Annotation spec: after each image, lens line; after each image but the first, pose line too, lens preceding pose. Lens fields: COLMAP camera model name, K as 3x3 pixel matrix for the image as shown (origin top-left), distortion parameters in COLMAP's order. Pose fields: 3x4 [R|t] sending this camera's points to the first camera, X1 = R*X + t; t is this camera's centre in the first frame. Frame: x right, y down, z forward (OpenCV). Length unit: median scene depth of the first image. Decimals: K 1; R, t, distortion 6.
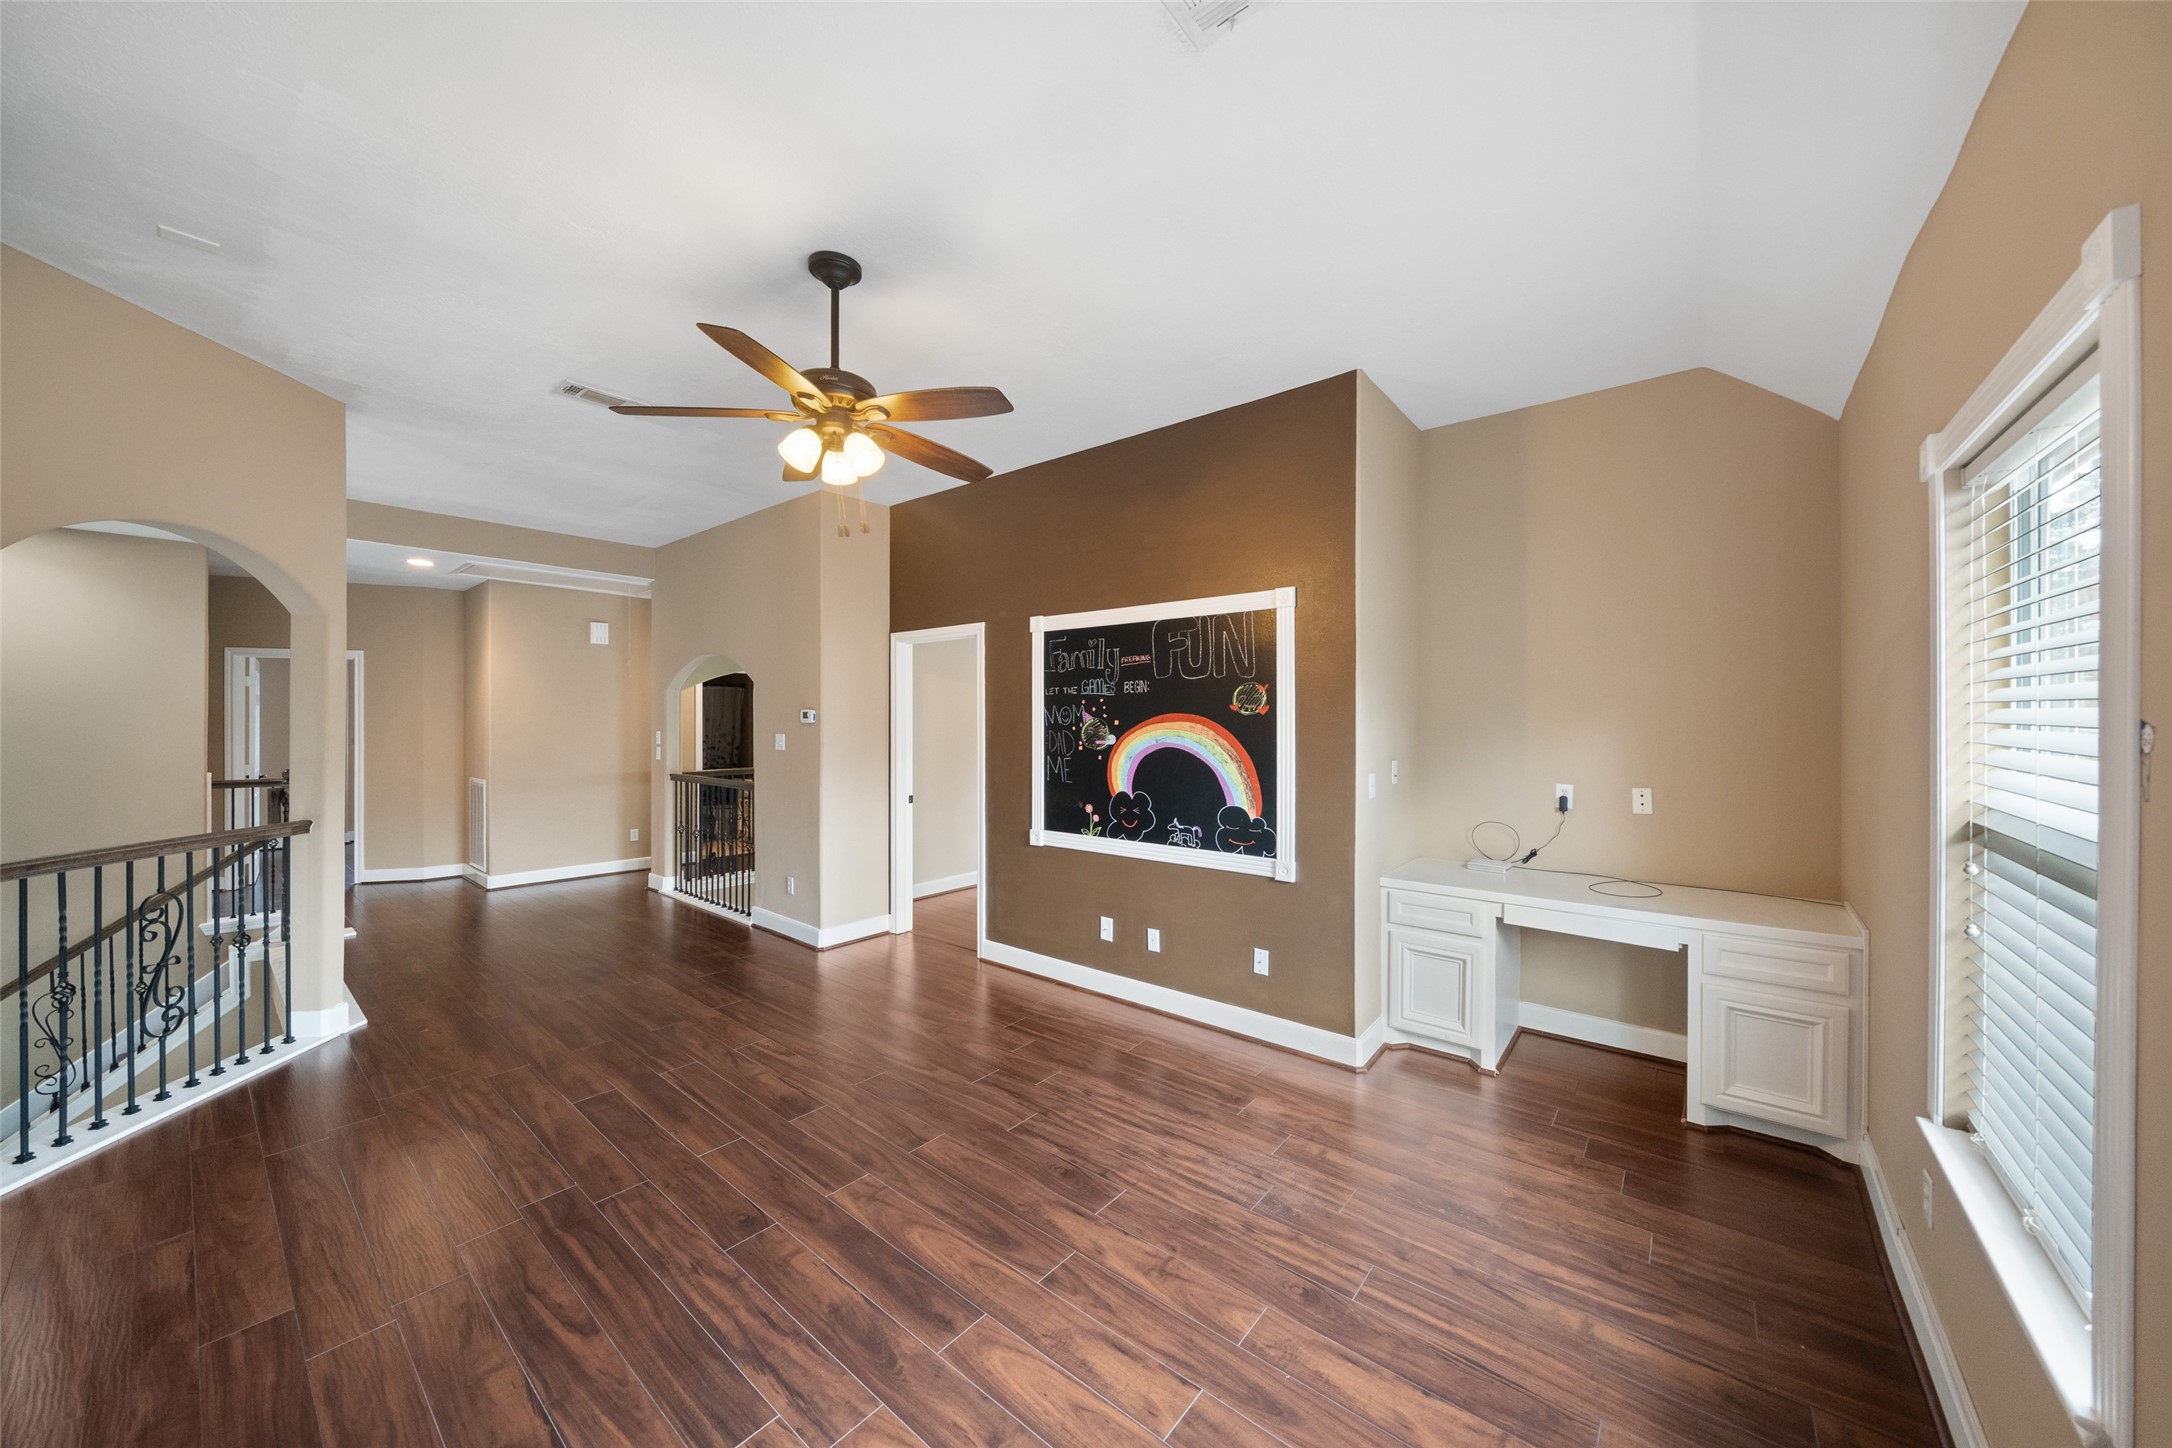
lens RADIAL K [[748.9, 0, 1090.9], [0, 748.9, 722.9], [0, 0, 1]] dist [-0.002001, 0.000022]
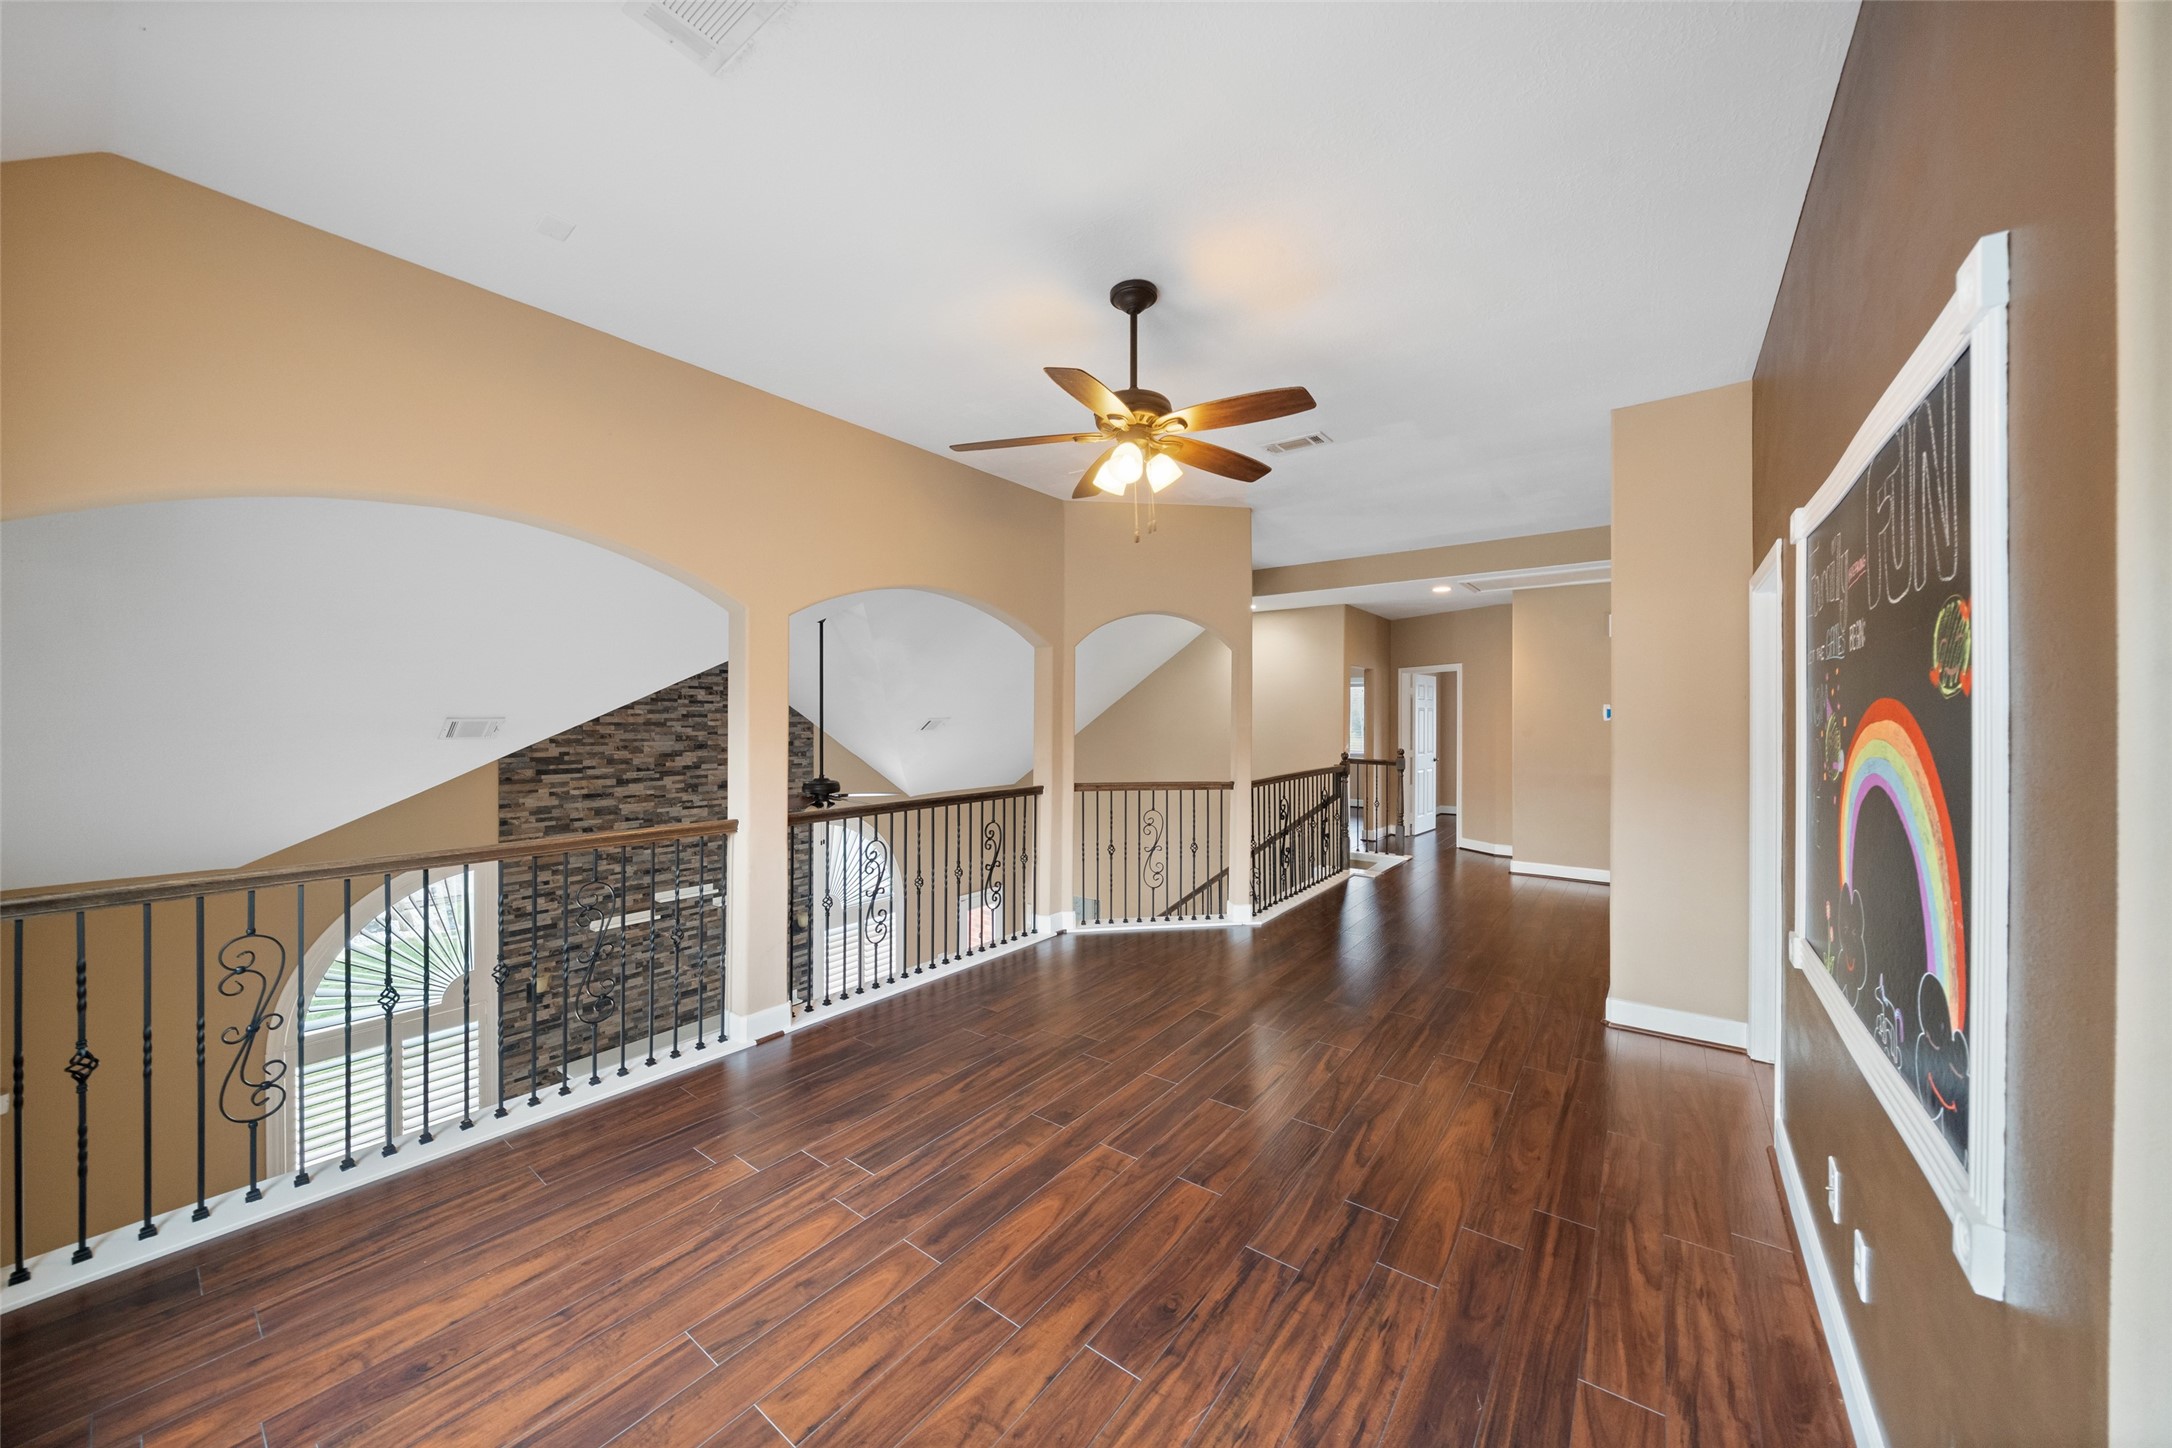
lens RADIAL K [[748.9, 0, 1086.9], [0, 748.9, 720.8], [0, 0, 1]] dist [-0.002001, 0.000022]
pose [[0.040883, 0.003238, -0.999159, 0.841662], [-0.005052, 0.999983, 0.003034, -0.001347], [0.999151, 0.004924, 0.040898, 1.030389]]
